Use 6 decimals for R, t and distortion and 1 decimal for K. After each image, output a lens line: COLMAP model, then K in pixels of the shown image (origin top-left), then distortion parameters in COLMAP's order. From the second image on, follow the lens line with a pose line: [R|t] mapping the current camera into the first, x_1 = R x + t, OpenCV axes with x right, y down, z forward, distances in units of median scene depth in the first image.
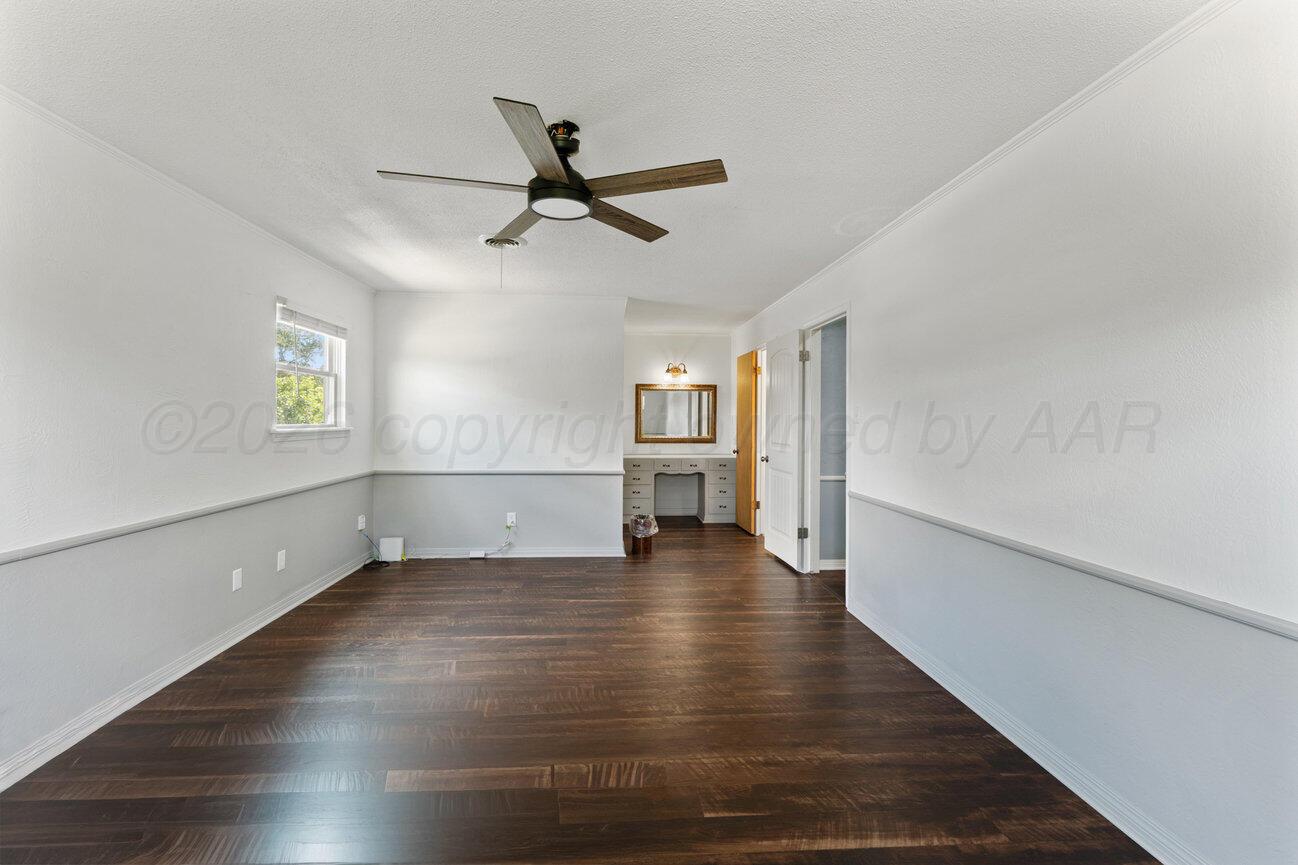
lens RADIAL K [[535.8, 0, 647.1], [0, 535.8, 415.3], [0, 0, 1]] dist [0.000655, -0.000034]
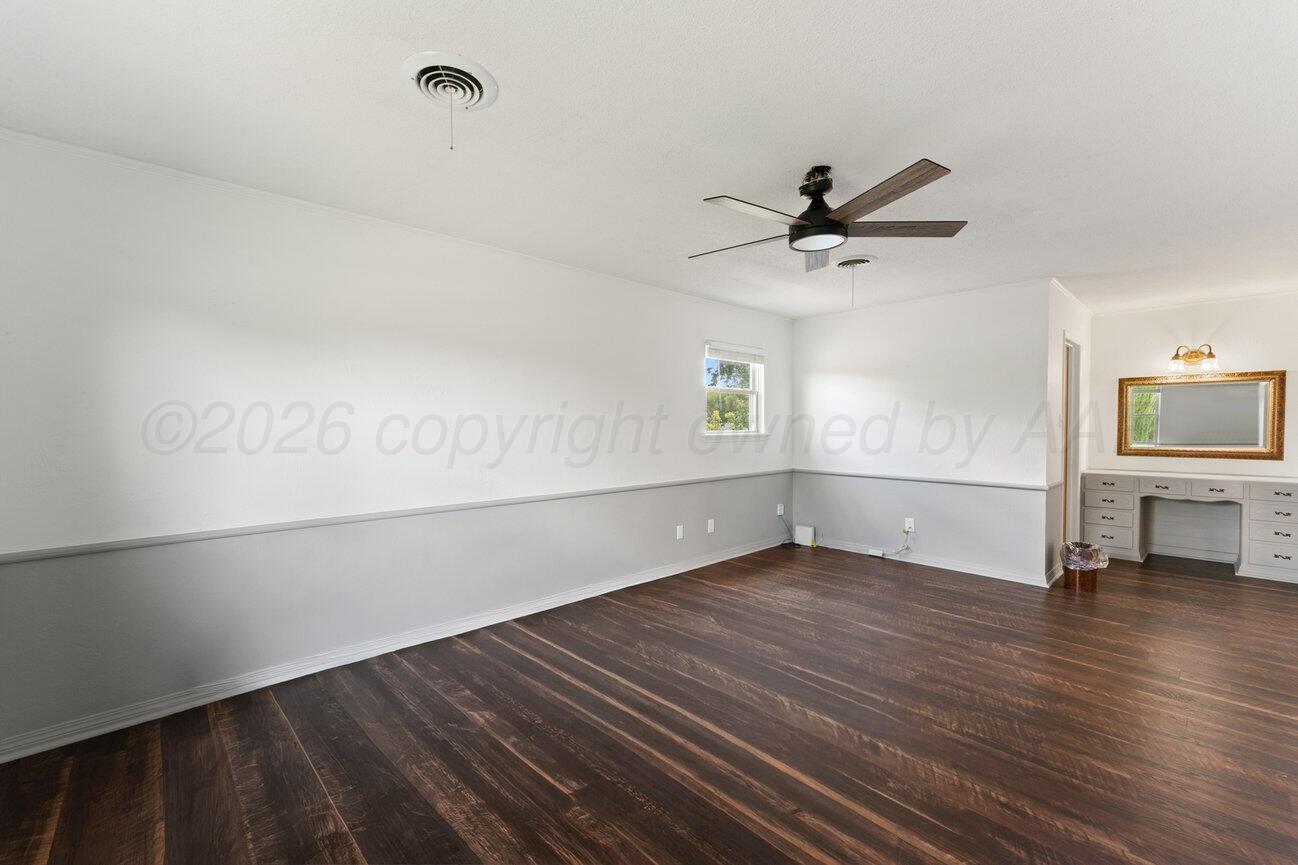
lens RADIAL K [[527.8, 0, 650.7], [0, 527.8, 436.6], [0, 0, 1]] dist [0.001272, 0.000202]
pose [[0.633636, 0.008473, -0.773585, 0.223101], [0.011725, 0.999720, 0.020554, 0.001961], [0.773542, -0.022094, 0.633360, -0.004259]]
